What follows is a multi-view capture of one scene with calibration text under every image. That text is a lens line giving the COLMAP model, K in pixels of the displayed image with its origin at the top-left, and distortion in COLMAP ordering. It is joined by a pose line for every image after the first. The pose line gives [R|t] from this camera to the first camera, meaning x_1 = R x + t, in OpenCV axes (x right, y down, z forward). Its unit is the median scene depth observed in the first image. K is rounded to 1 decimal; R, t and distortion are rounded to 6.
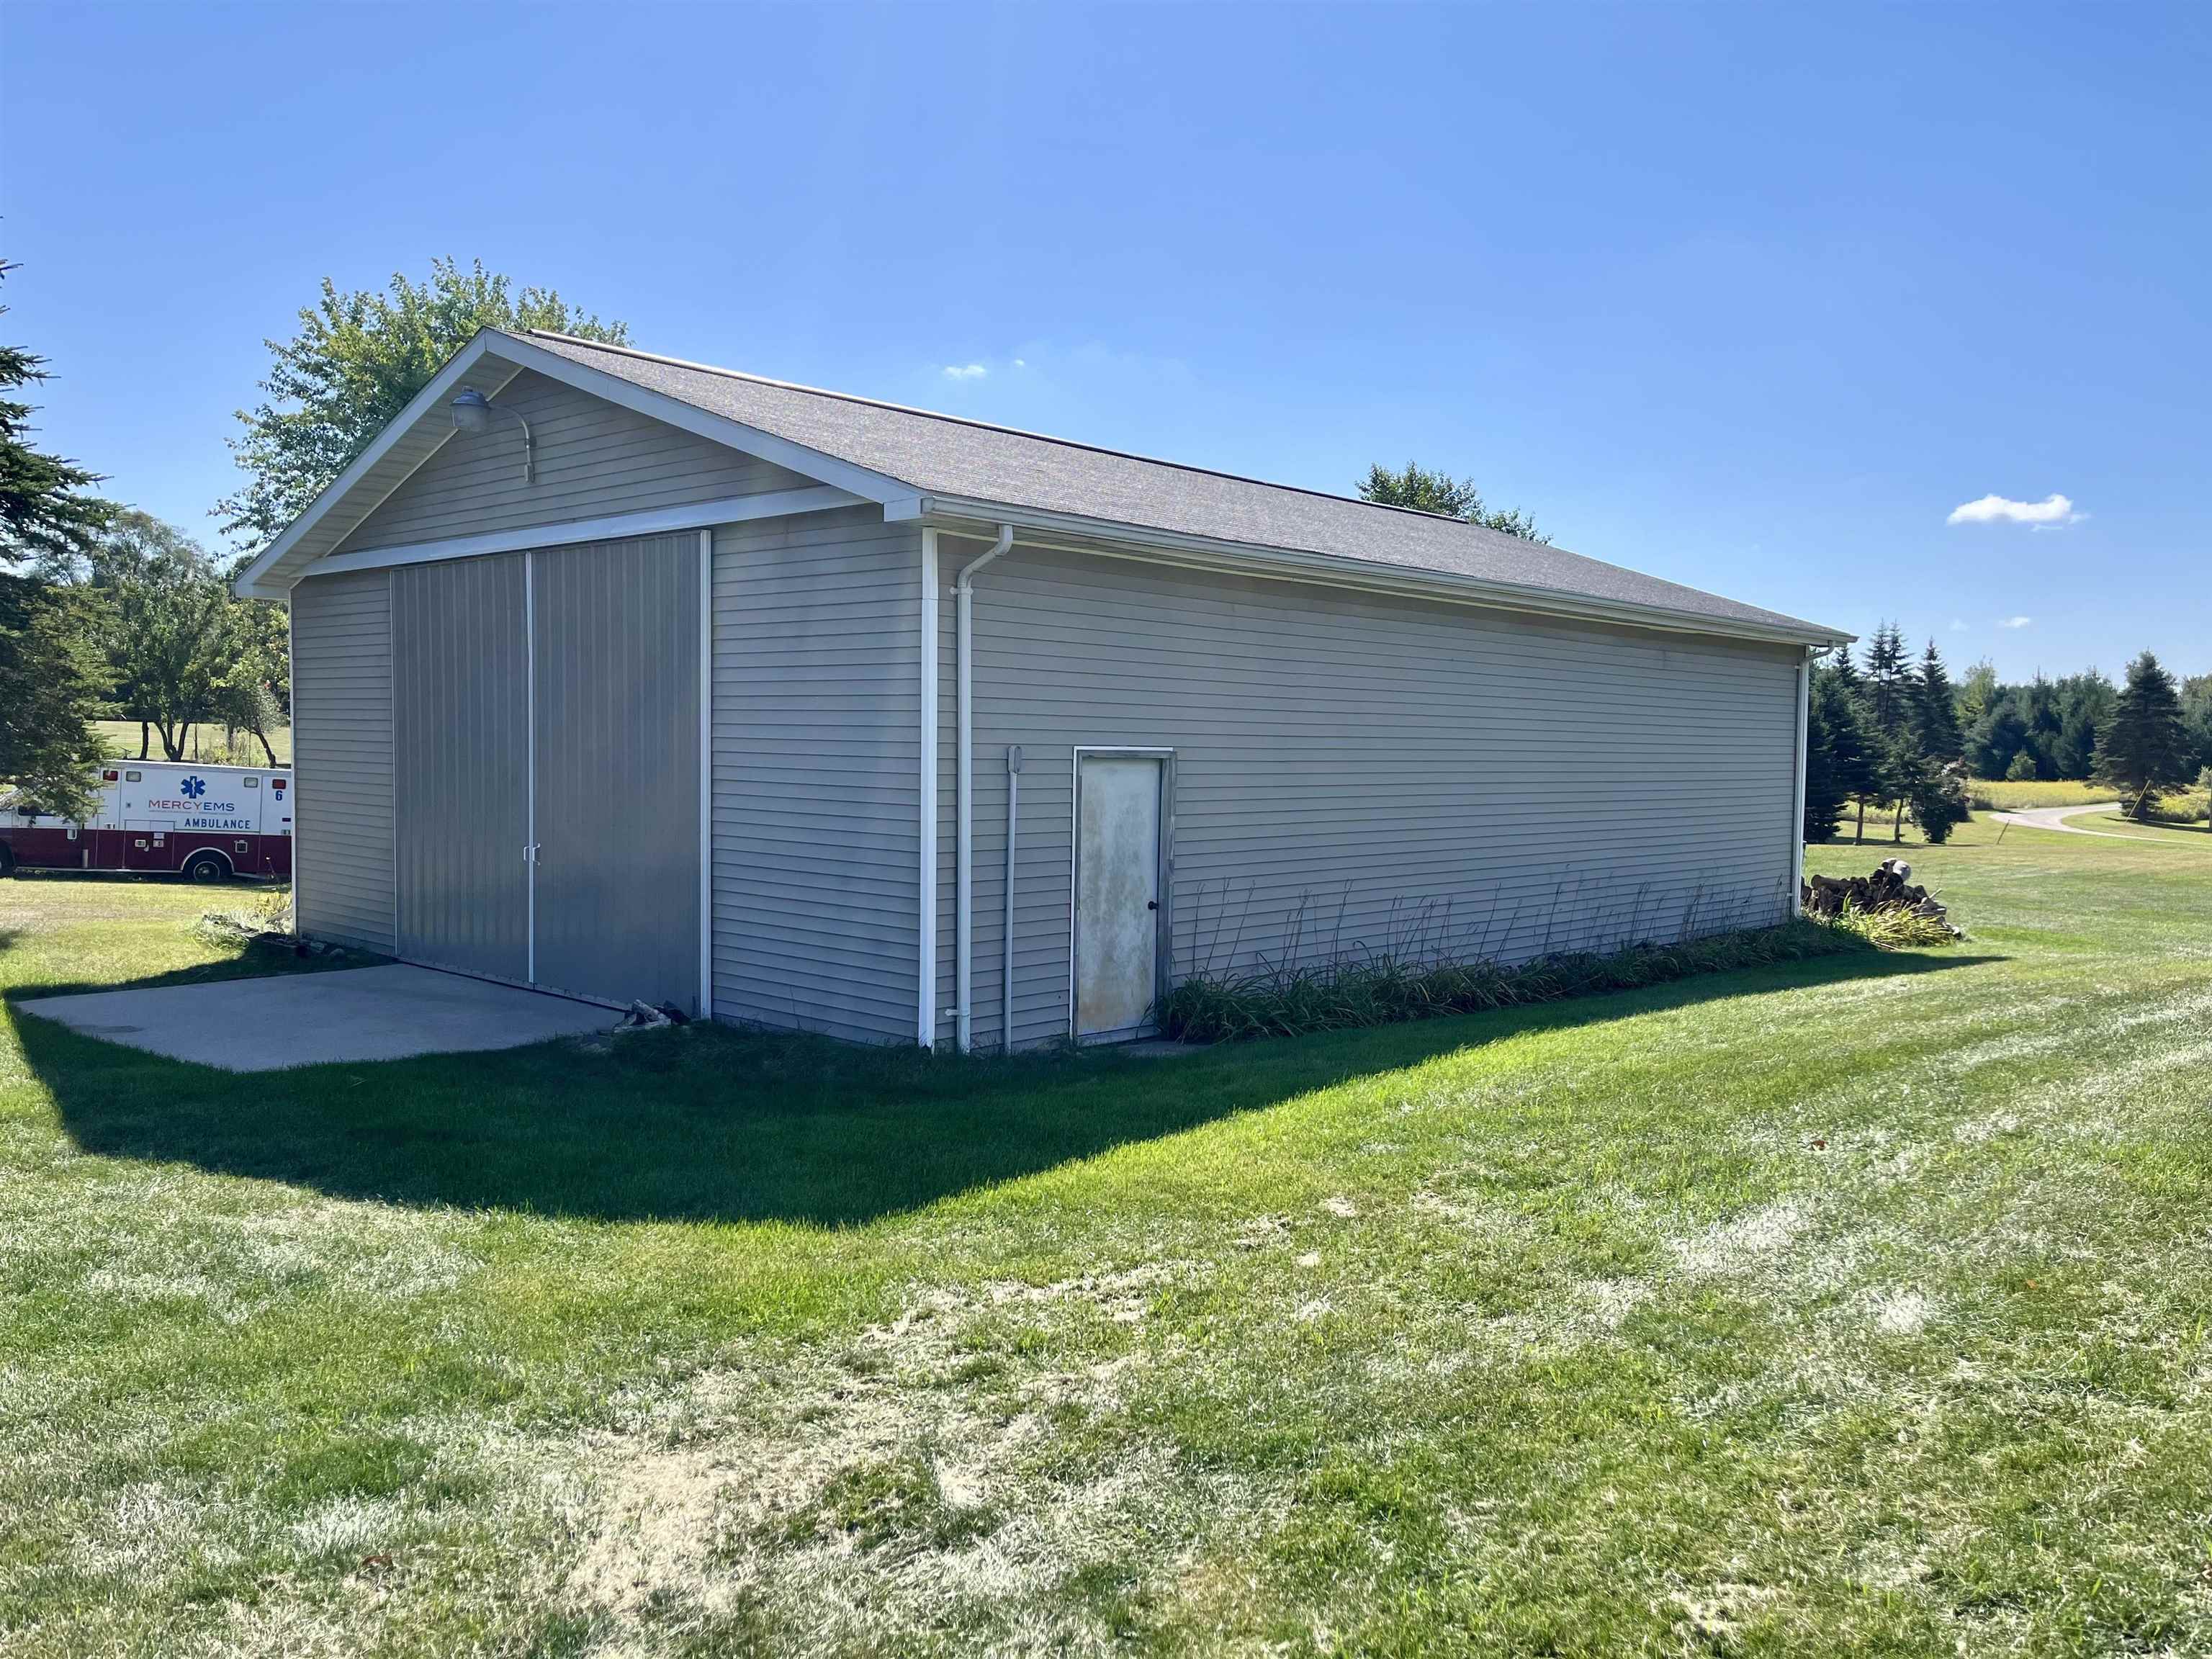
lens RADIAL K [[1667.7, 0, 1106.0], [0, 1667.7, 829.5], [0, 0, 1]] dist [0.032354, -0.003591]
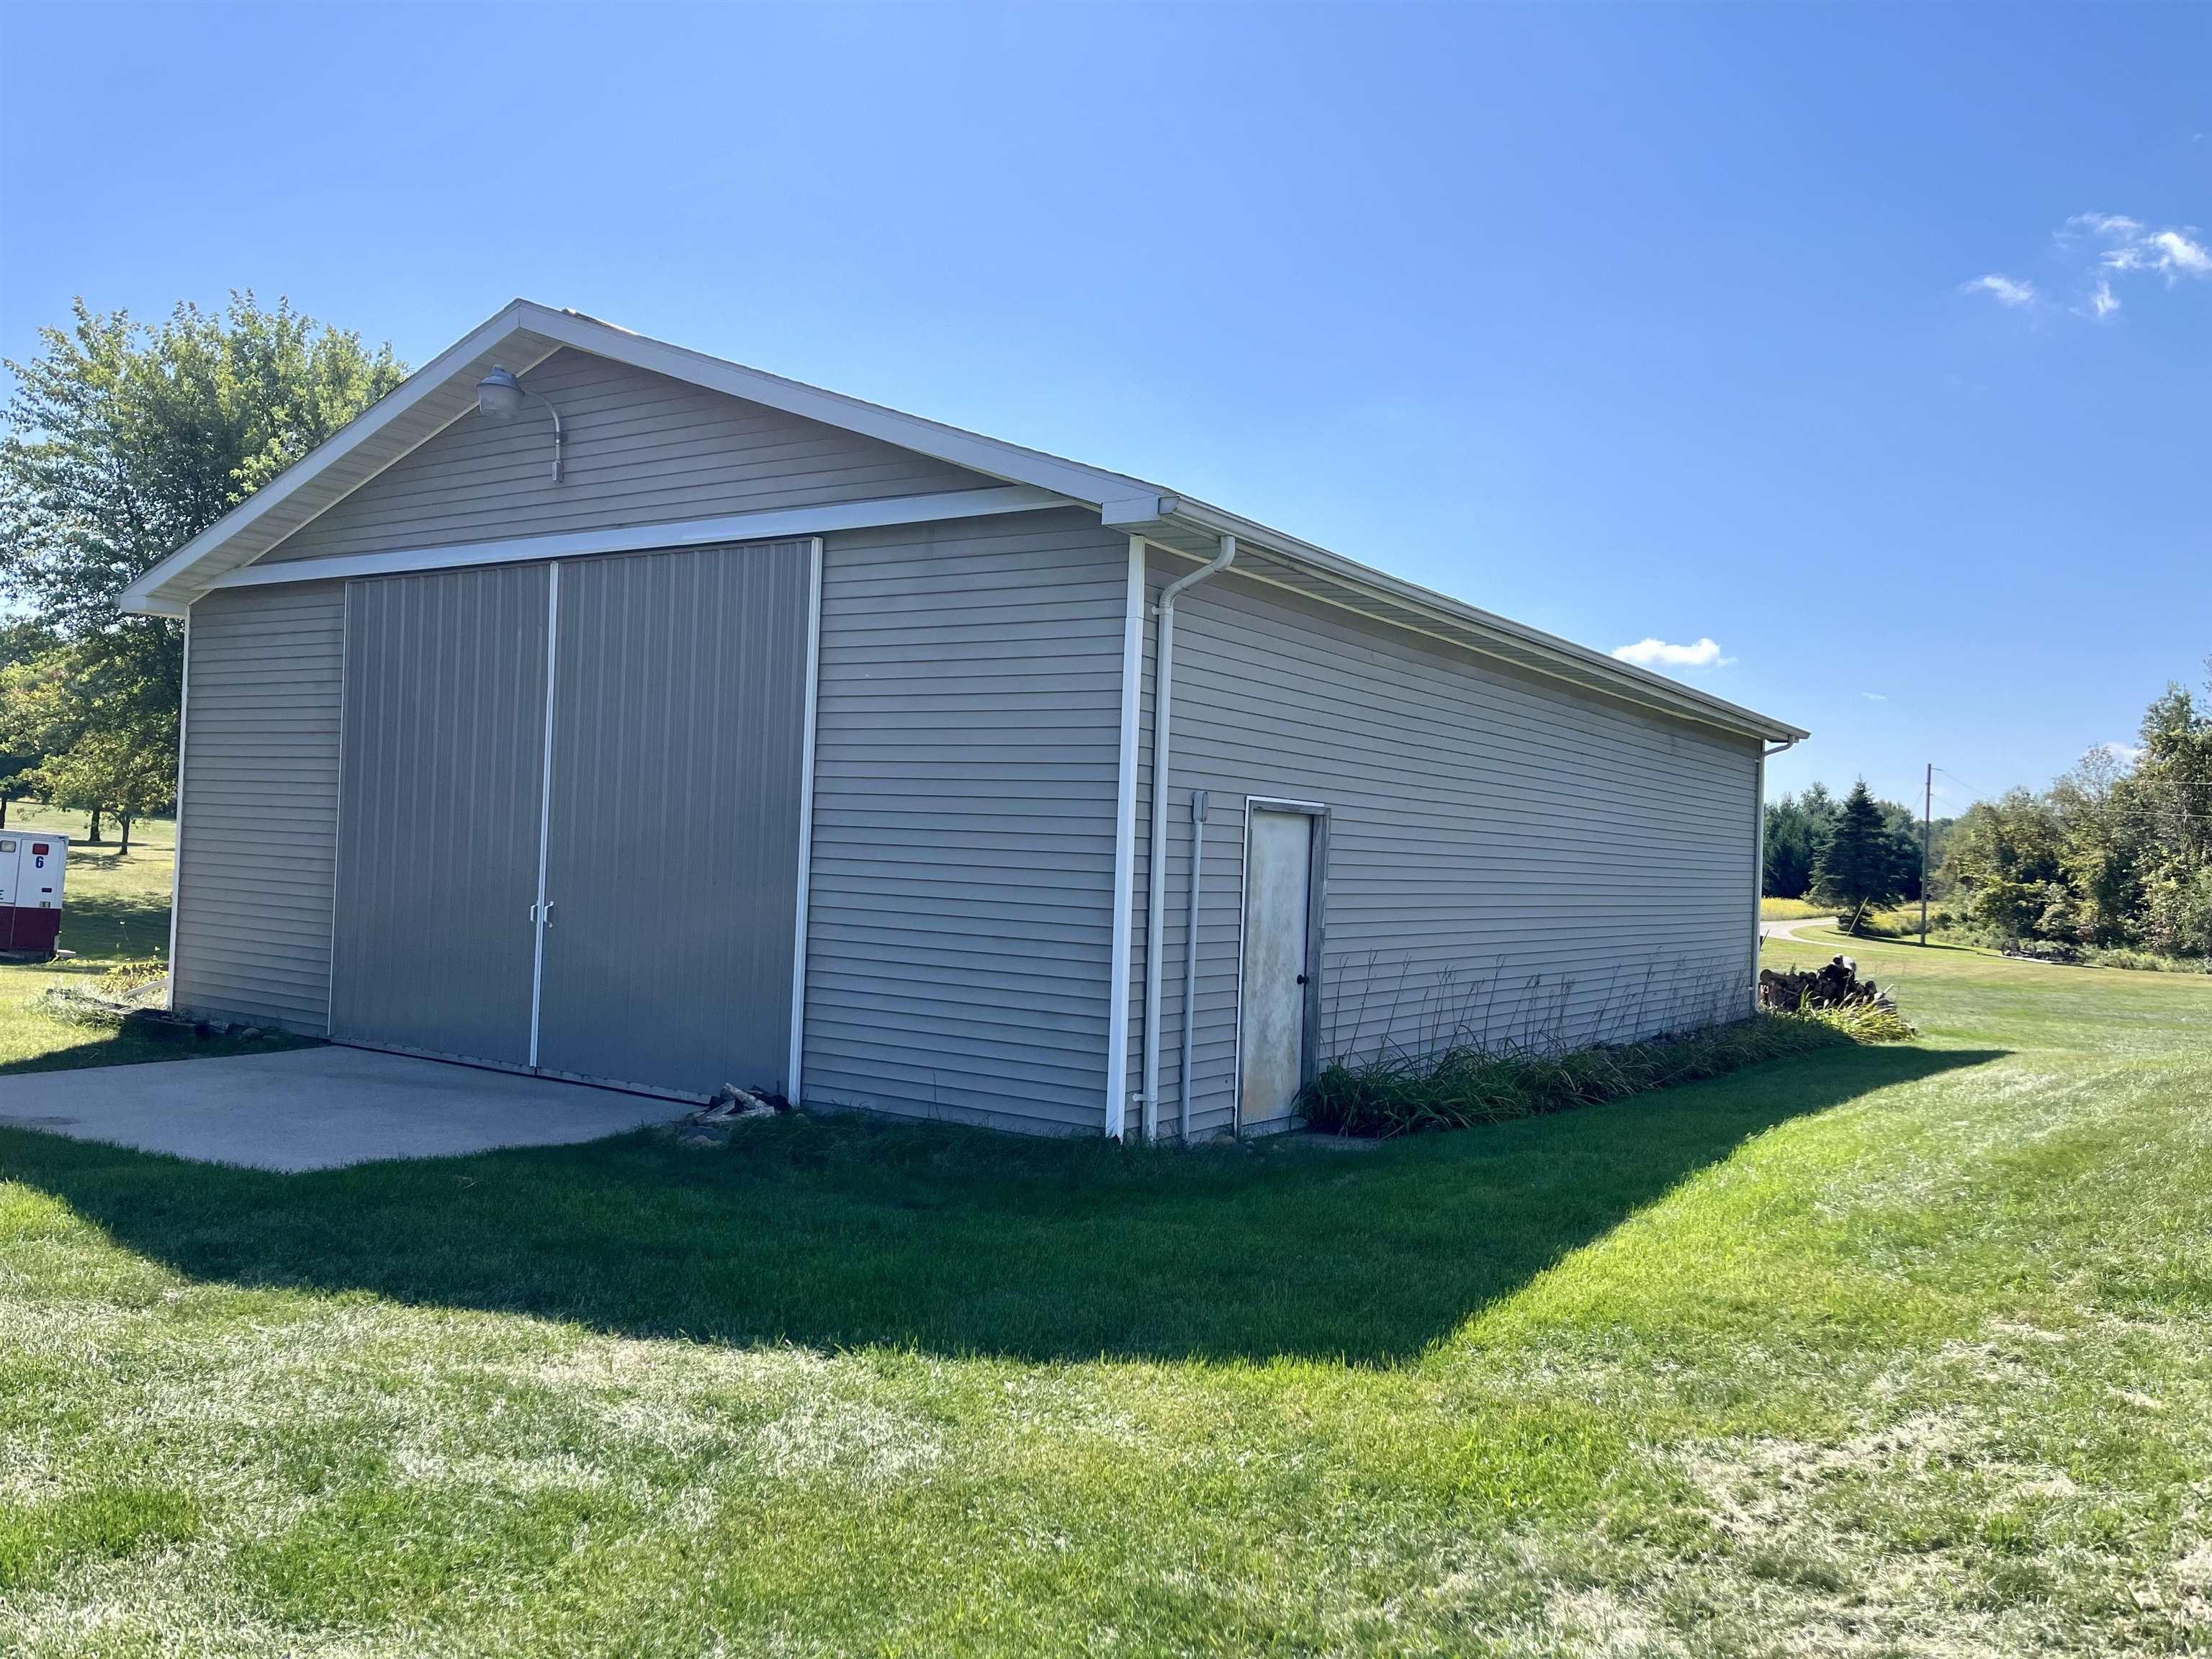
lens RADIAL K [[1661.5, 0, 1106.0], [0, 1661.5, 829.5], [0, 0, 1]] dist [0.035301, -0.002240]
pose [[0.987482, 0.026064, 0.155565, -0.221894], [-0.016425, 0.997883, -0.062930, 0.023657], [-0.156875, 0.059587, 0.985819, 0.136153]]
